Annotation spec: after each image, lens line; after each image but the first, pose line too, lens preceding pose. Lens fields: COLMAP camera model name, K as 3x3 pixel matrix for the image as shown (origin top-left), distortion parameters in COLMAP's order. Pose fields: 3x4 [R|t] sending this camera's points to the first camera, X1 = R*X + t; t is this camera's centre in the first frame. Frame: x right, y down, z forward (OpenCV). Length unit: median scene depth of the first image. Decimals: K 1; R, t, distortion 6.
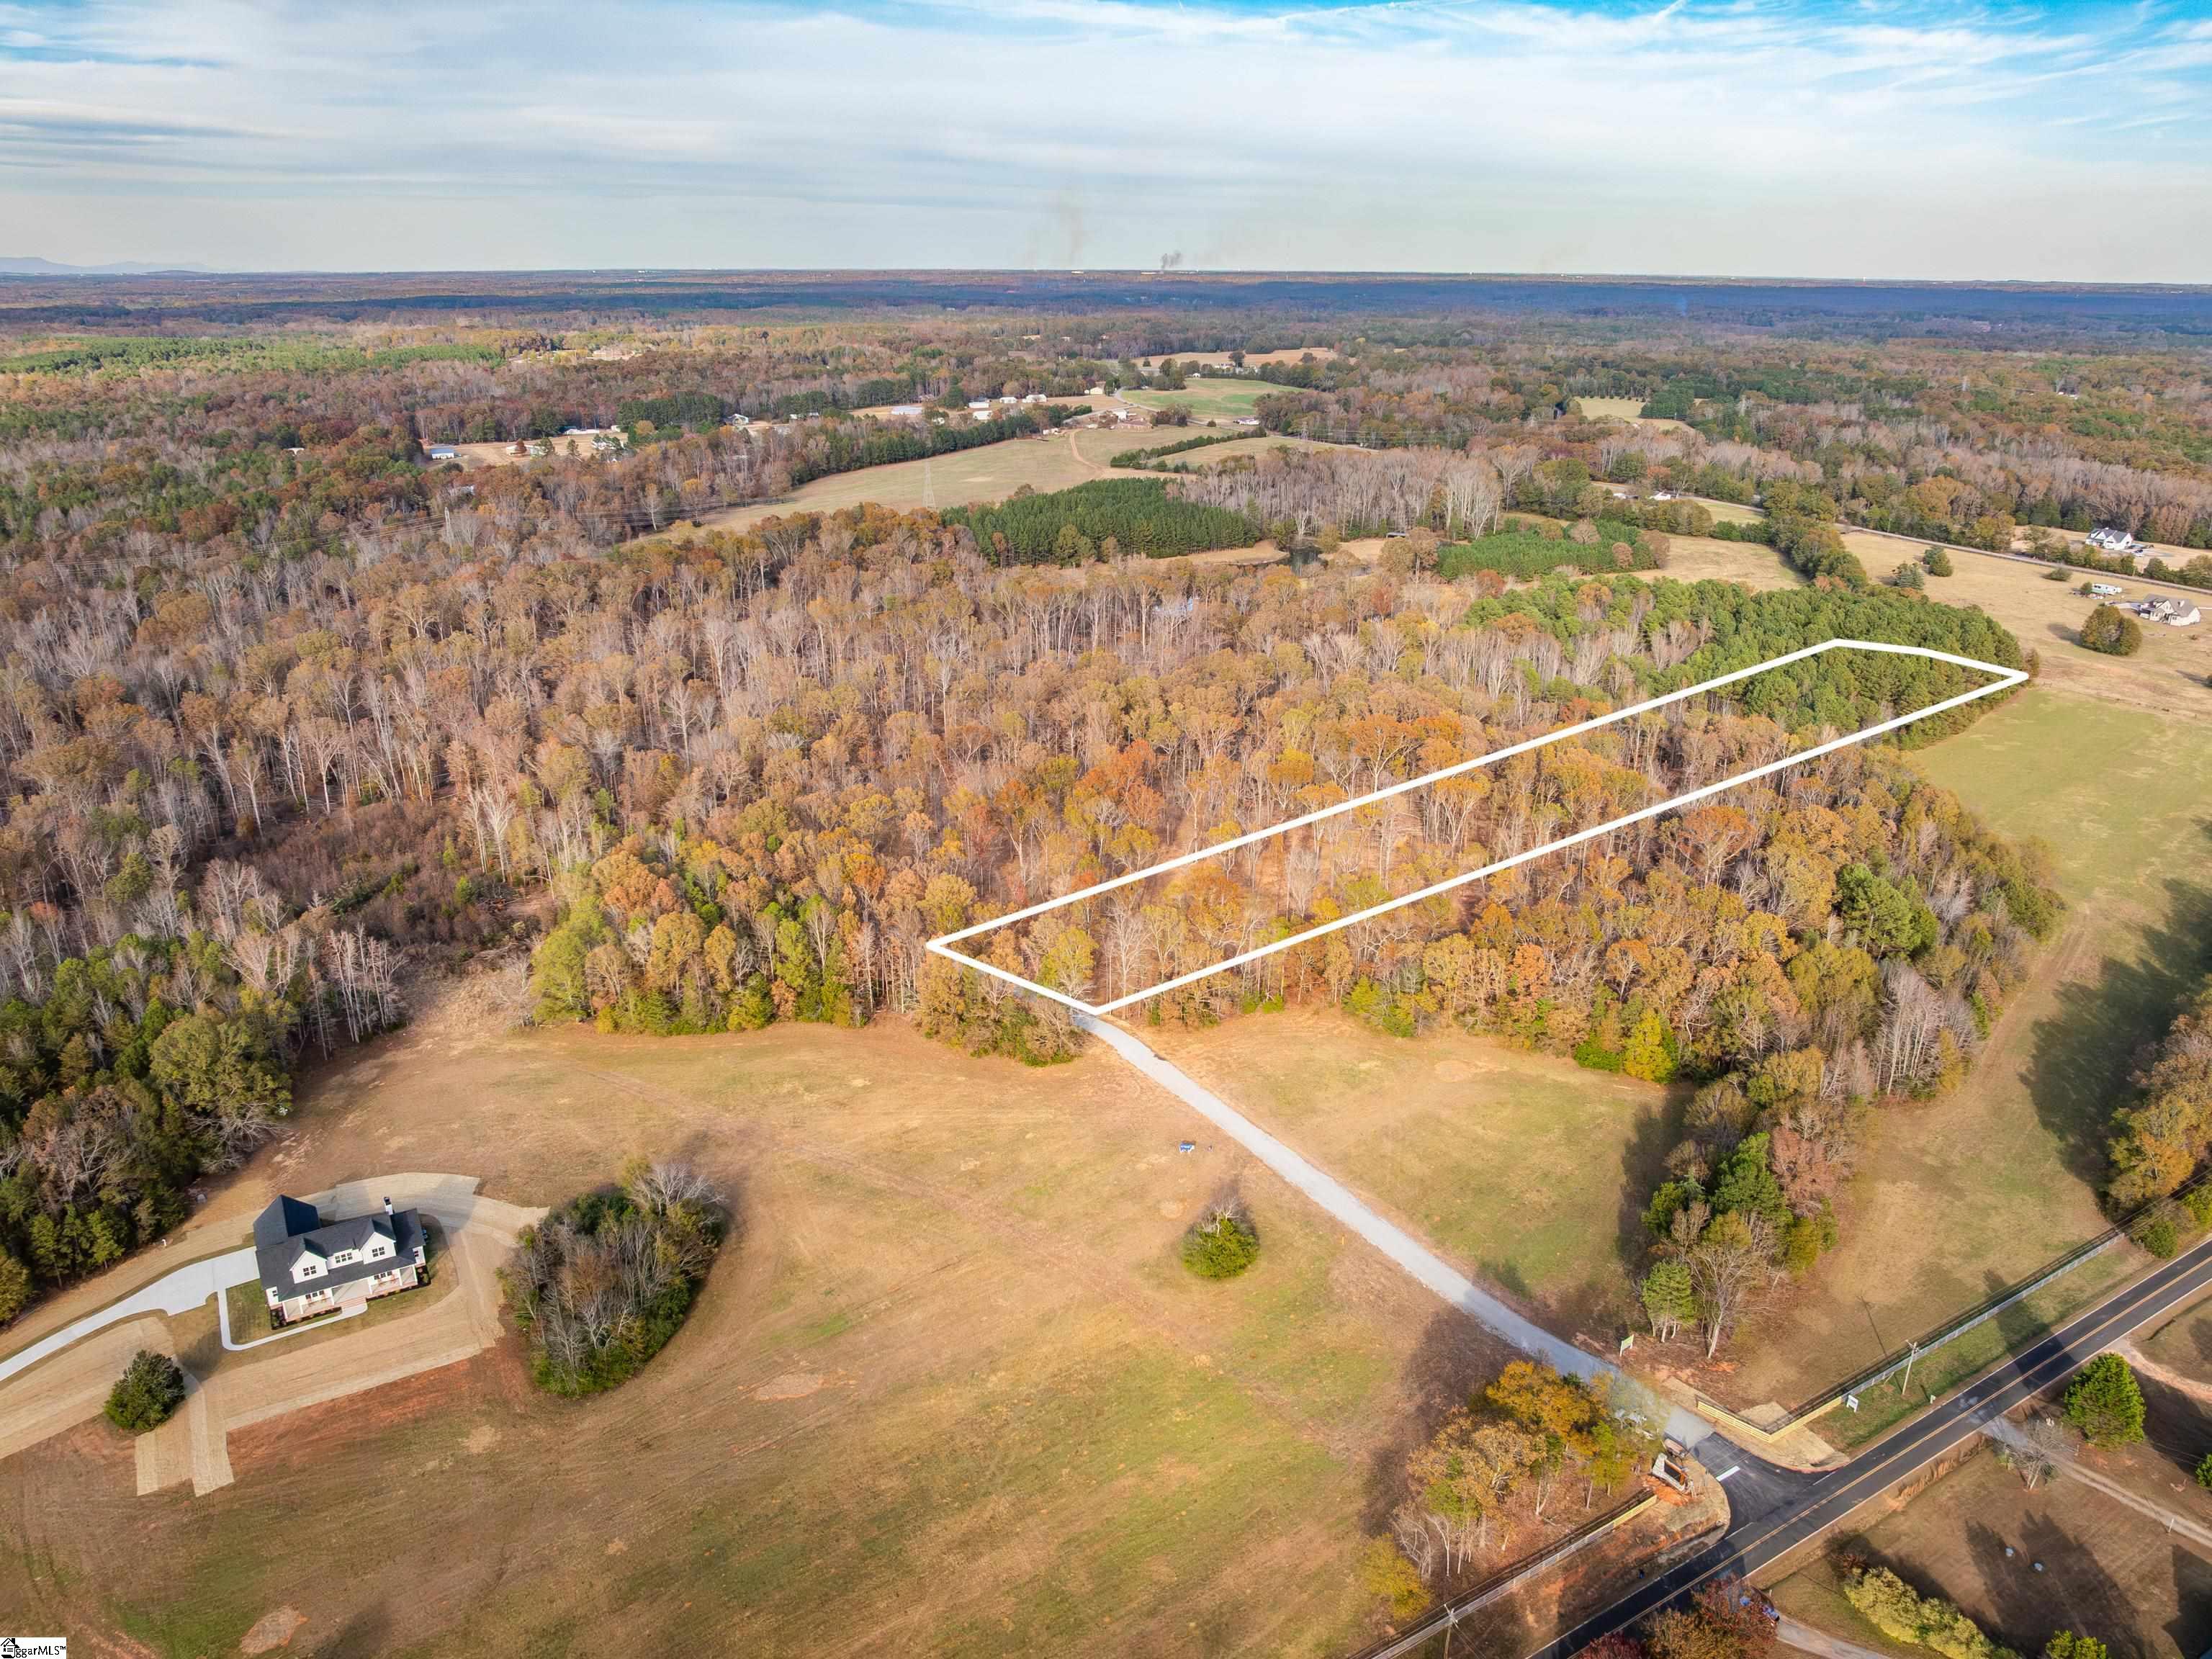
lens RADIAL K [[1552.5, 0, 1100.8], [0, 1552.5, 828.4], [0, 0, 1]] dist [-0.055339, 0.014292]
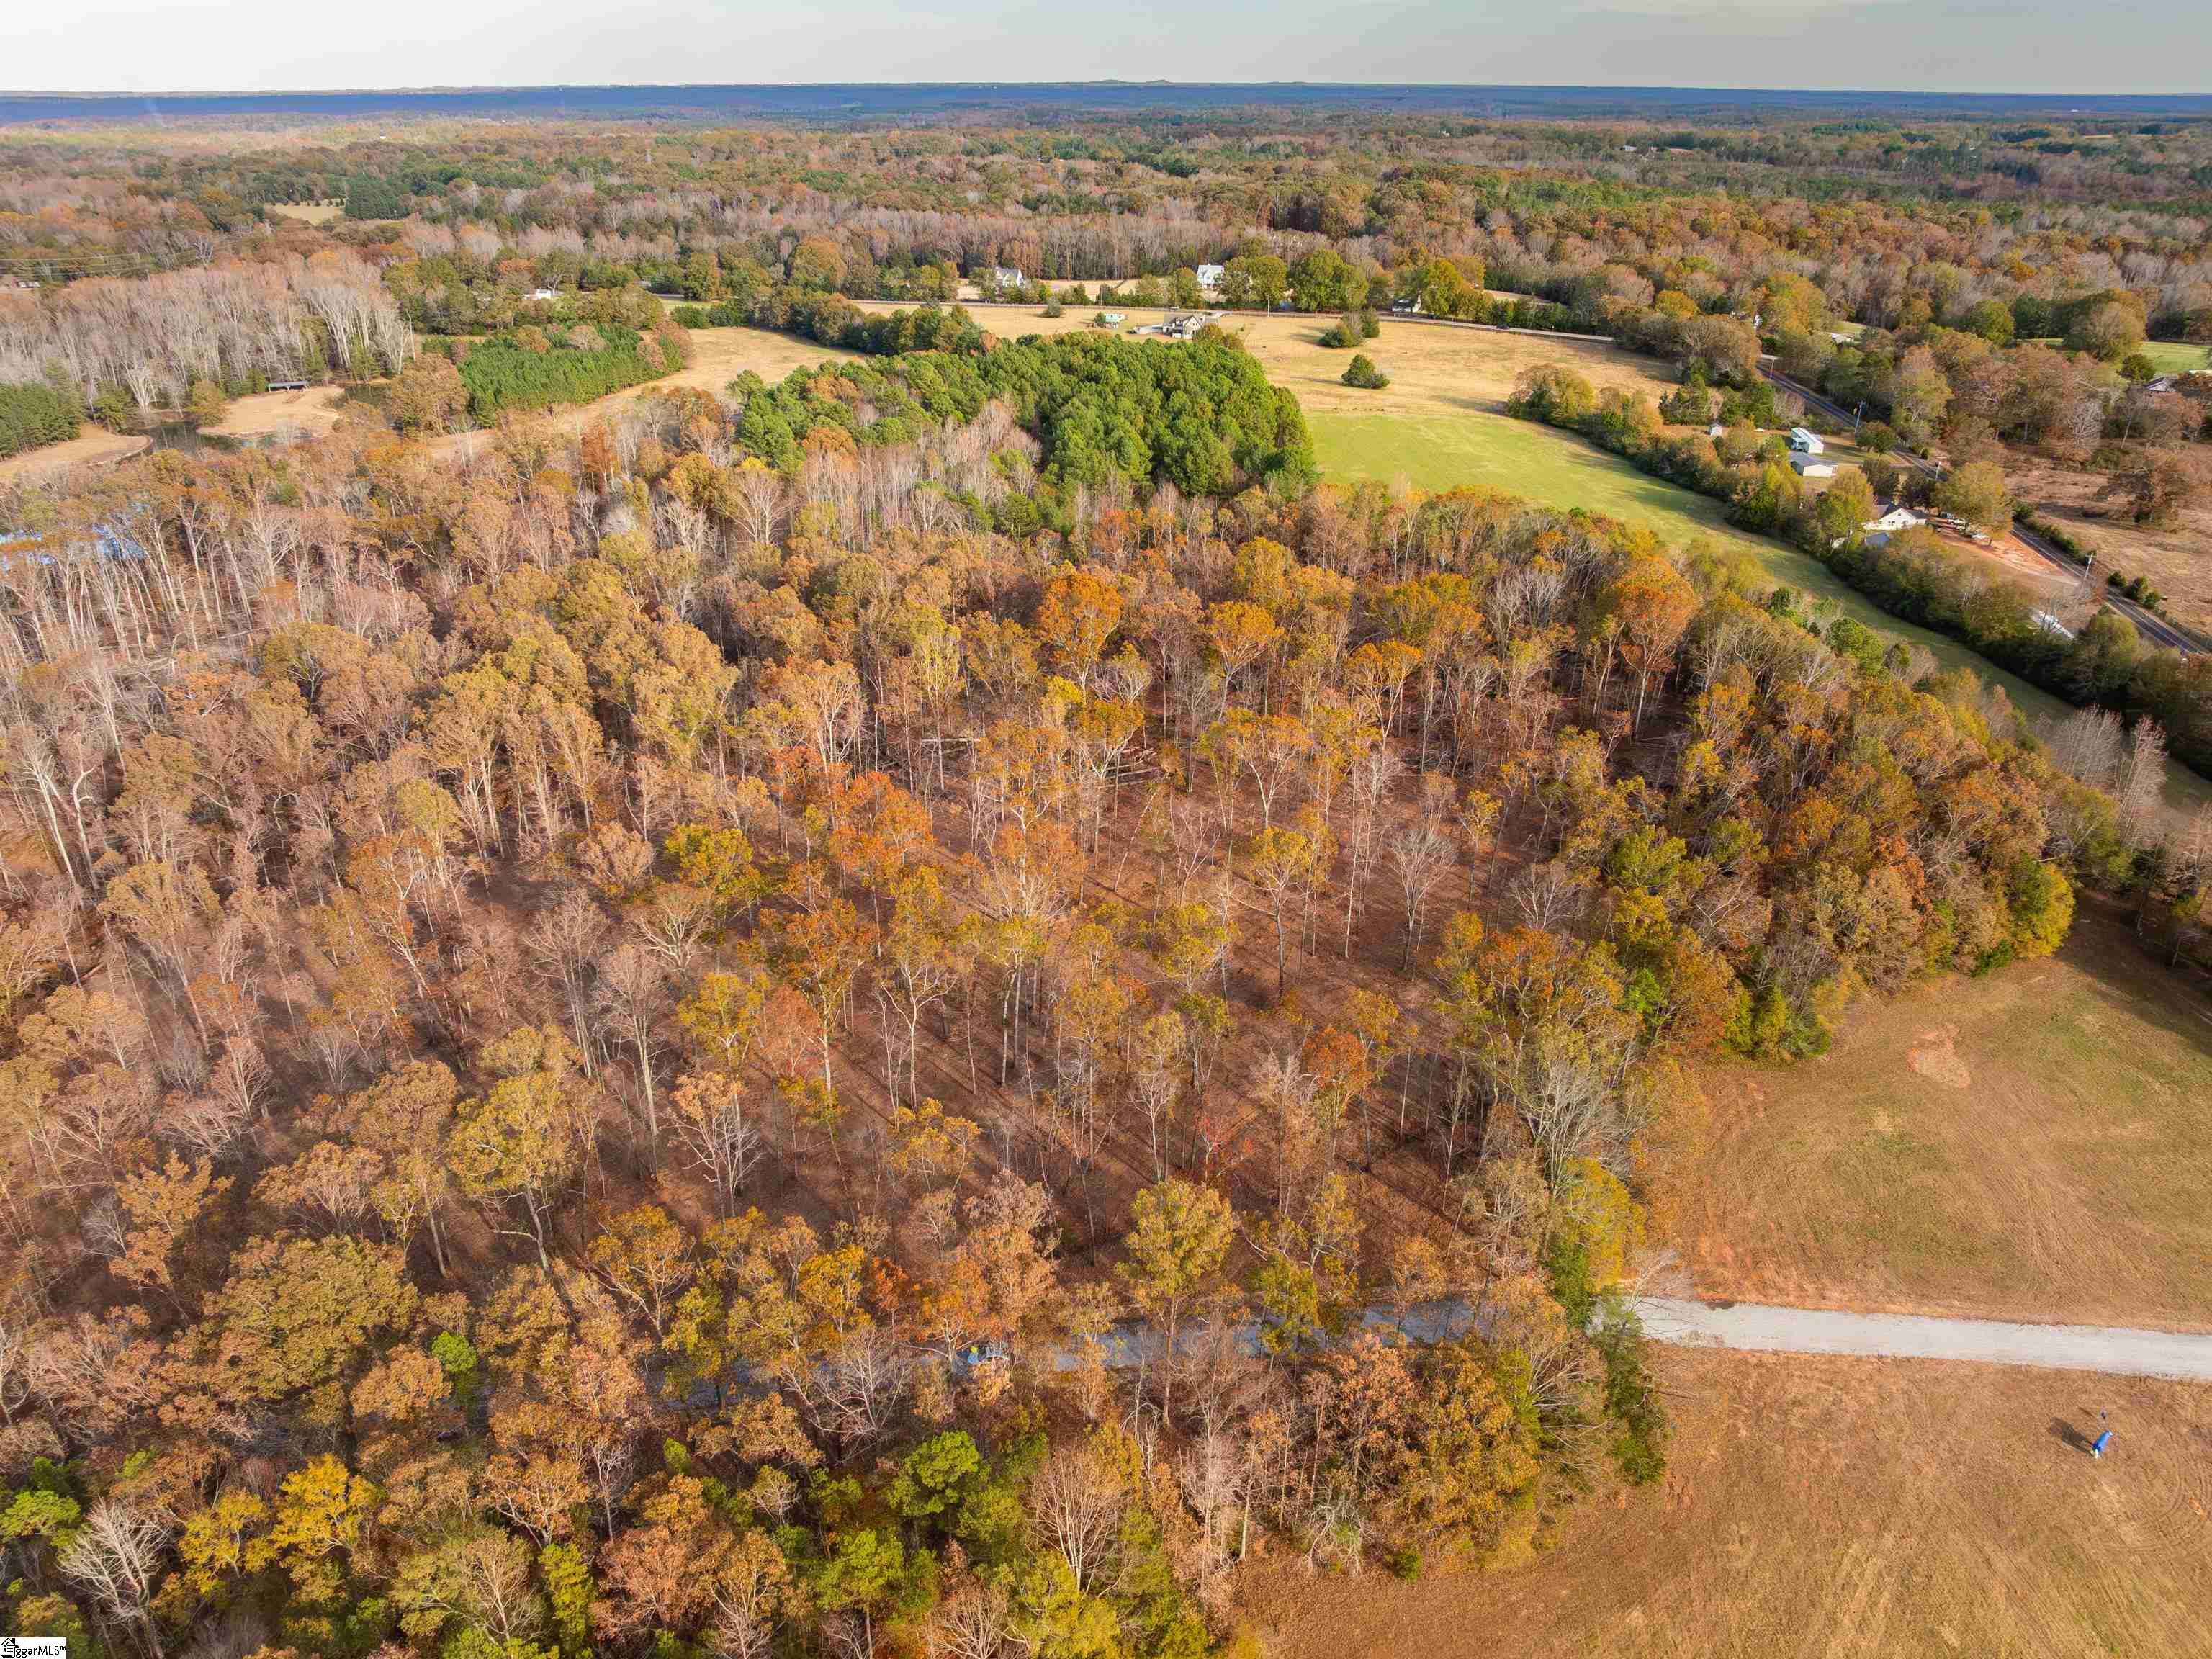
lens RADIAL K [[1552.5, 0, 1114.6], [0, 1552.5, 834.2], [0, 0, 1]] dist [-0.055339, 0.014292]
pose [[0.619218, -0.344973, 0.705381, -0.160067], [0.266432, 0.937338, 0.224526, -0.067282], [-0.738636, 0.048906, 0.672328, 0.338626]]
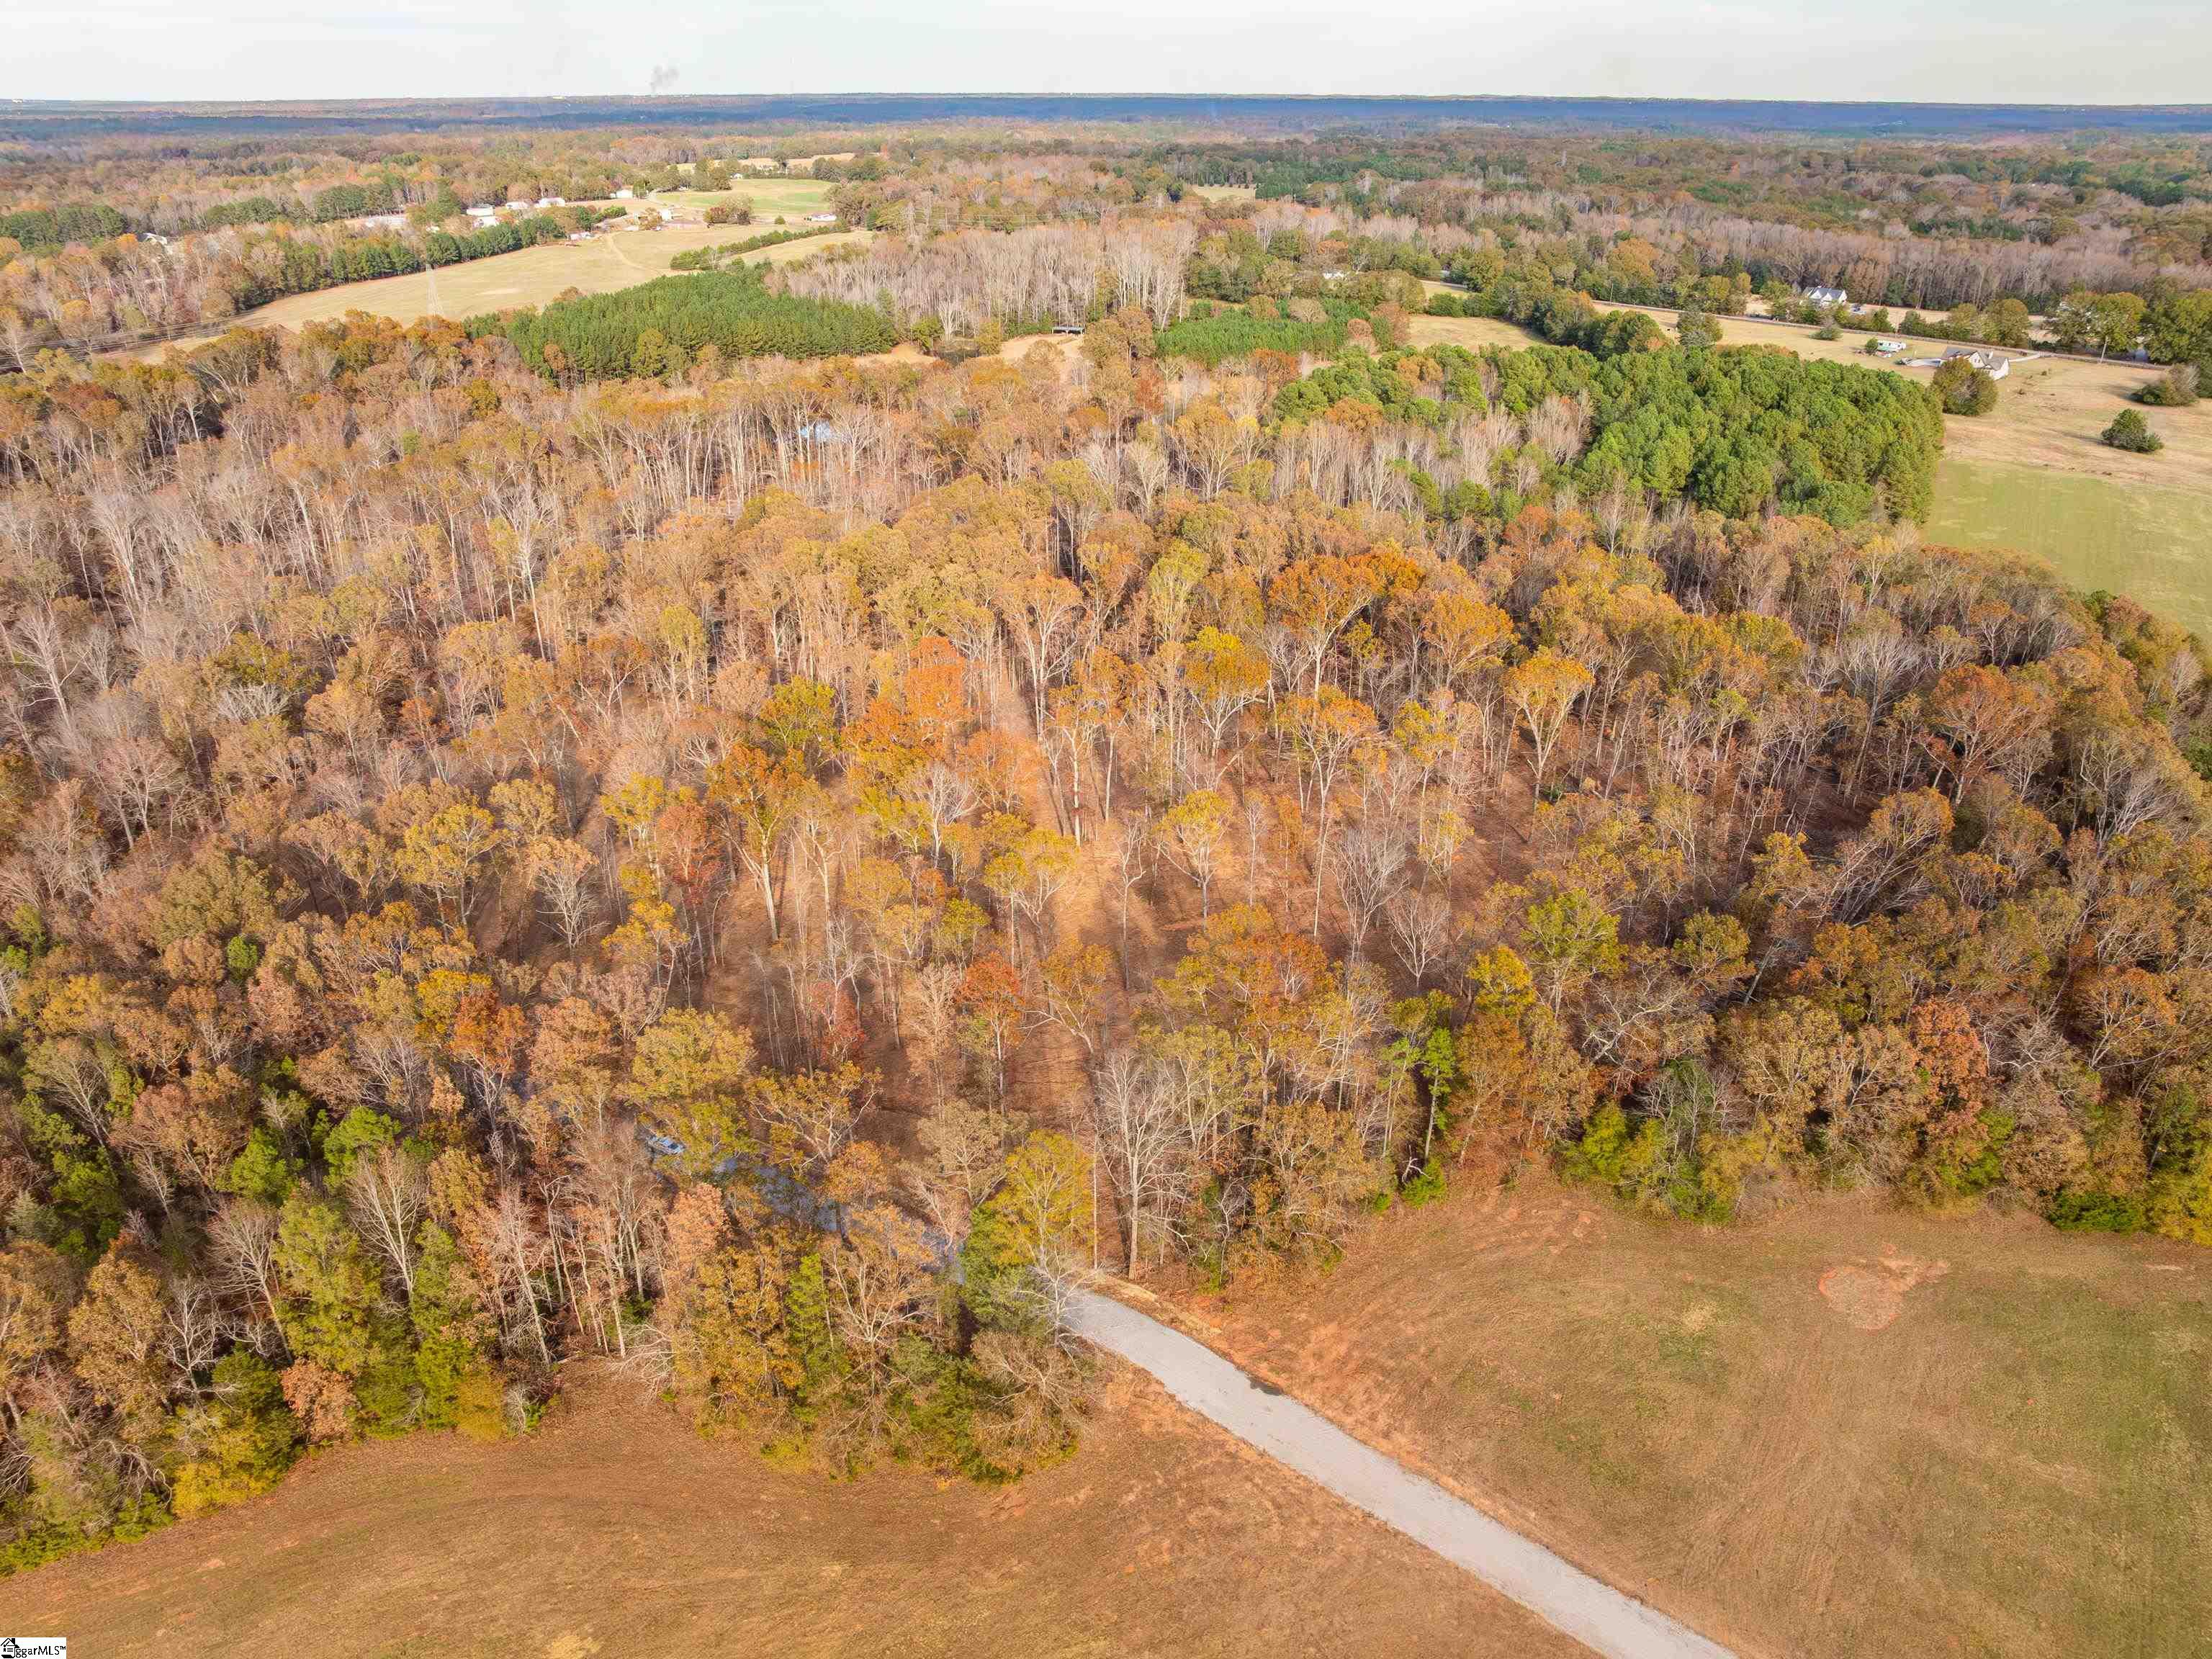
lens RADIAL K [[1552.5, 0, 1106.4], [0, 1552.5, 824.7], [0, 0, 1]] dist [-0.055339, 0.014292]
pose [[0.954973, -0.128019, 0.267651, -0.043210], [0.101820, 0.988743, 0.109632, -0.026327], [-0.278673, -0.077443, 0.957258, 0.258206]]
